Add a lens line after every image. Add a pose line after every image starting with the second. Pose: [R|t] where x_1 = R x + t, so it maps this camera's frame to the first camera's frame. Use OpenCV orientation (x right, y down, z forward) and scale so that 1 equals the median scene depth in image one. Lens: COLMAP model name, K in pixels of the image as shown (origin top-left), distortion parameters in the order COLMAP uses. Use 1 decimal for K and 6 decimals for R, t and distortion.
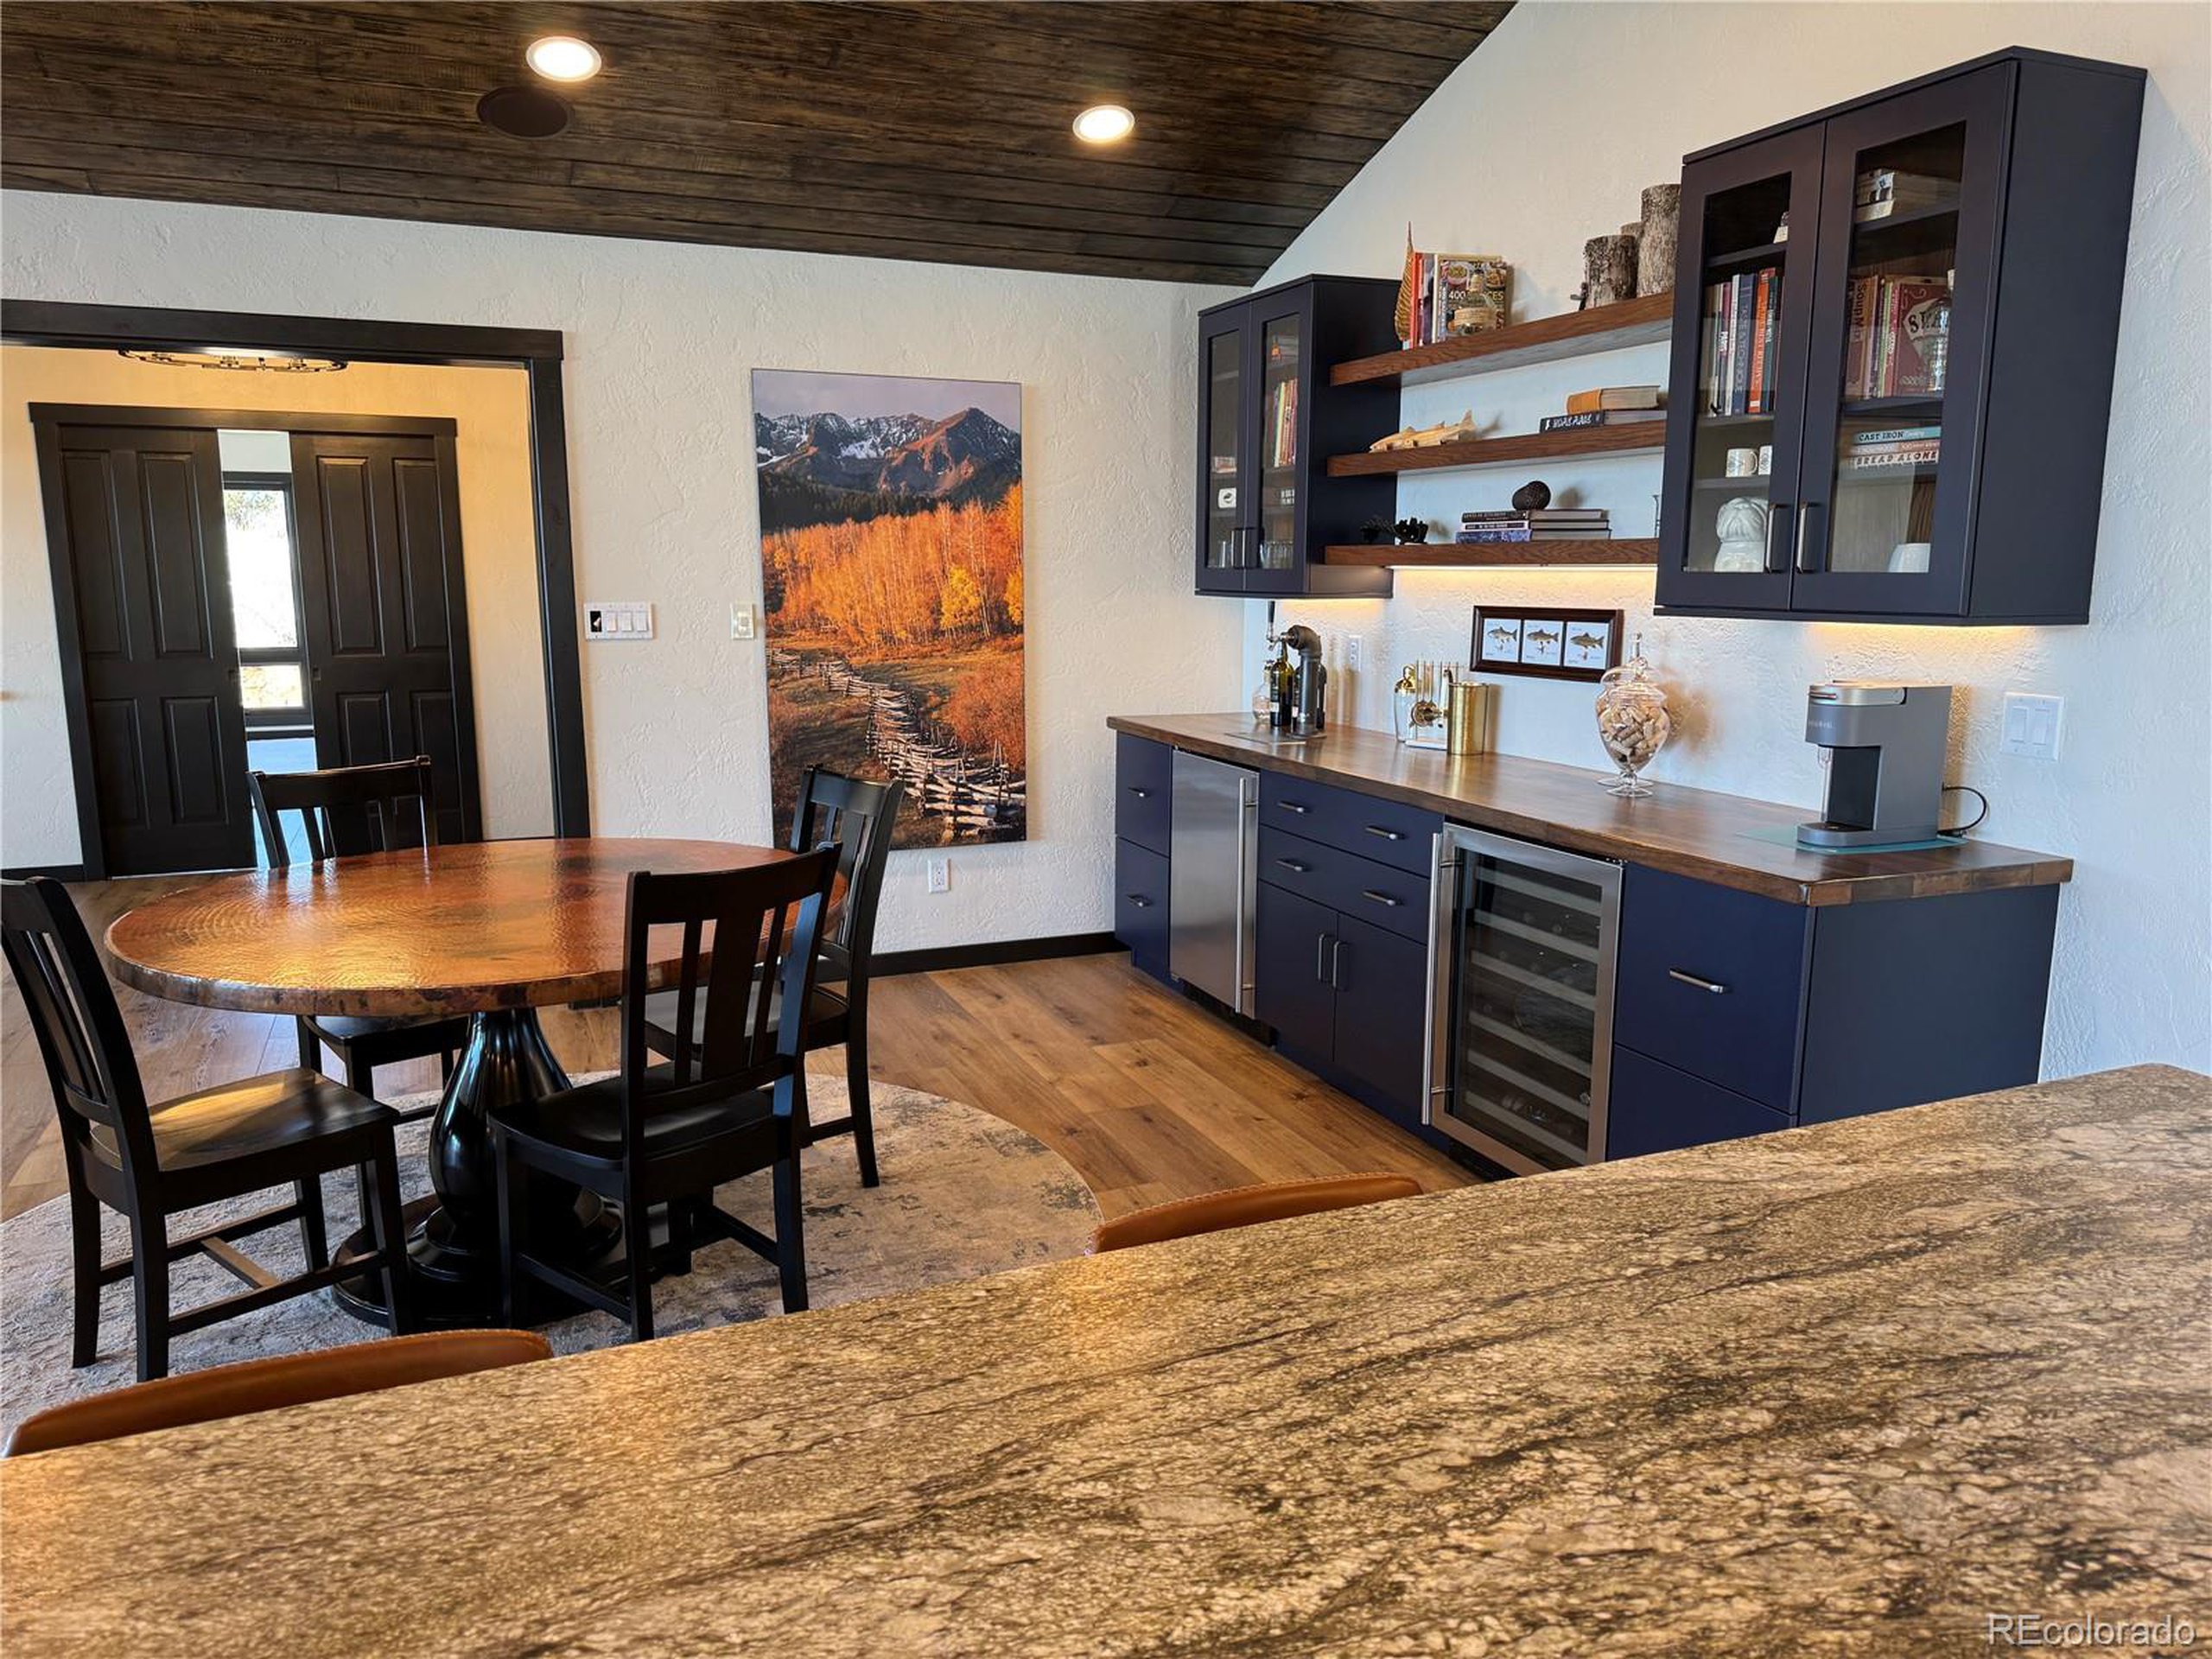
lens RADIAL K [[1540.3, 0, 1092.4], [0, 1540.3, 846.0], [0, 0, 1]] dist [0.051500, -0.055049]
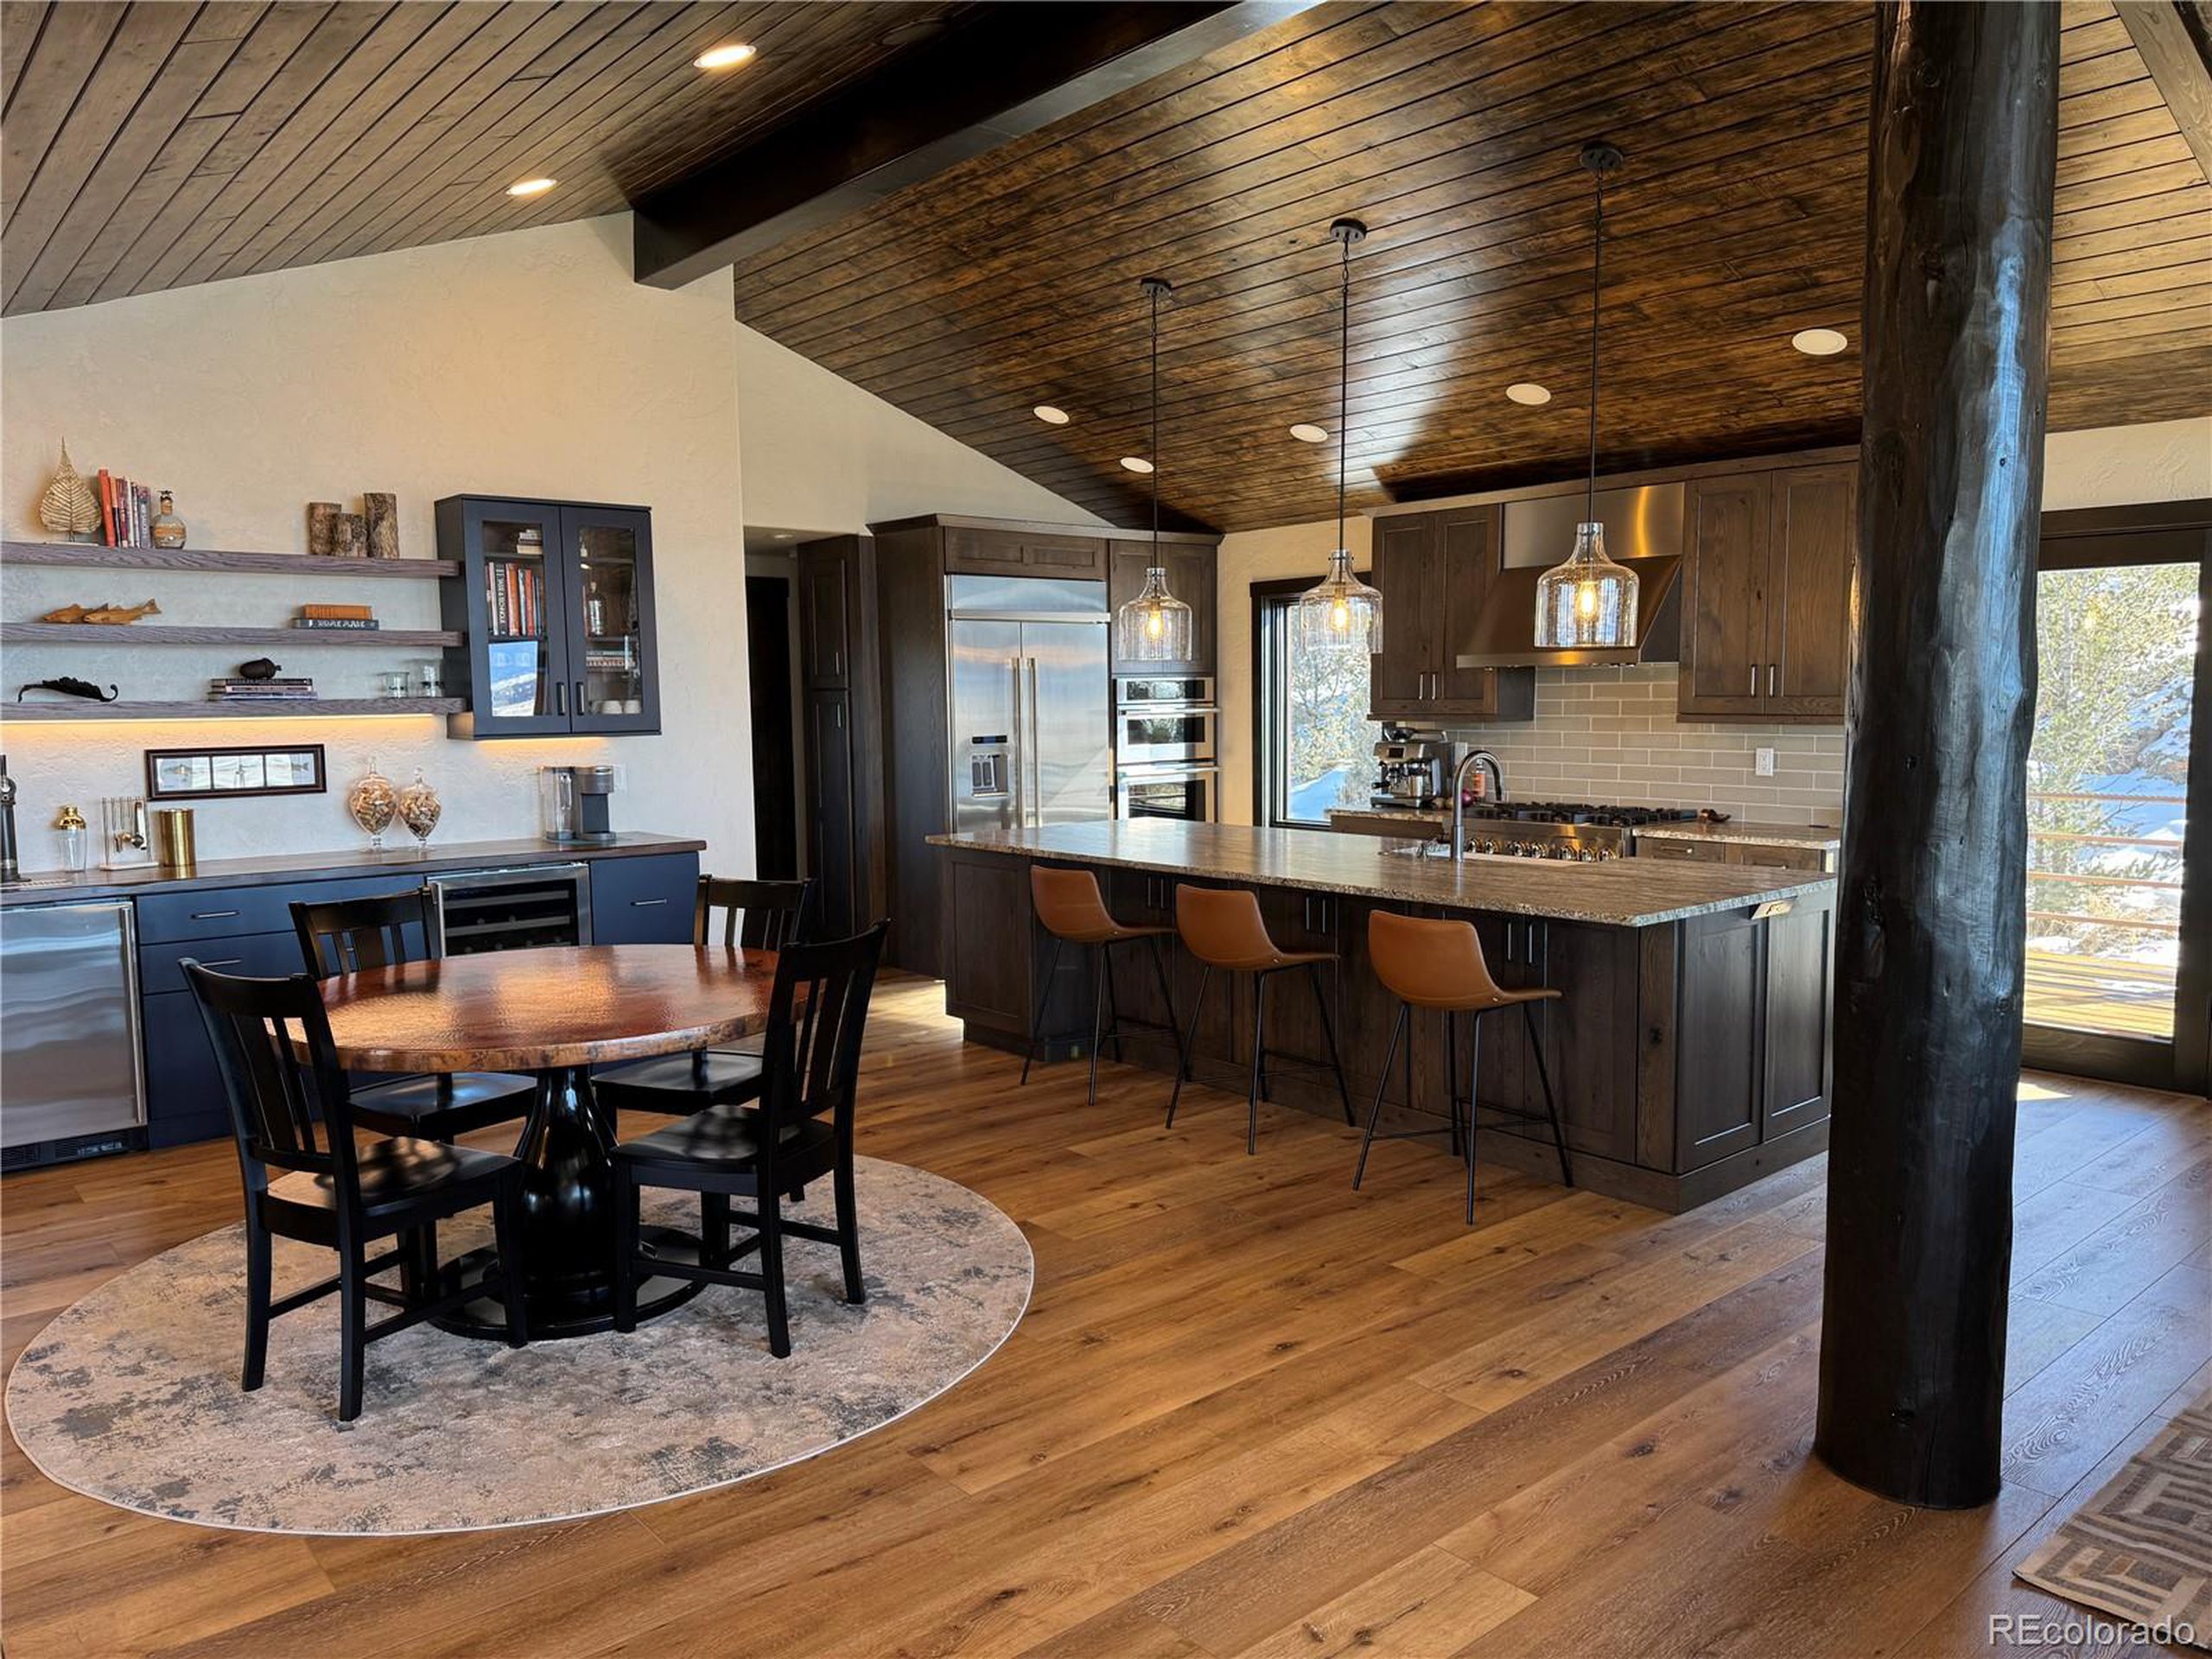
lens RADIAL K [[1566.2, 0, 1115.7], [0, 1566.2, 840.8], [0, 0, 1]] dist [0.056584, -0.062913]
pose [[-0.318672, -0.090007, 0.943582, -1.261860], [0.180801, 0.971432, 0.153725, -0.143826], [-0.930462, 0.219589, -0.293294, 0.685498]]
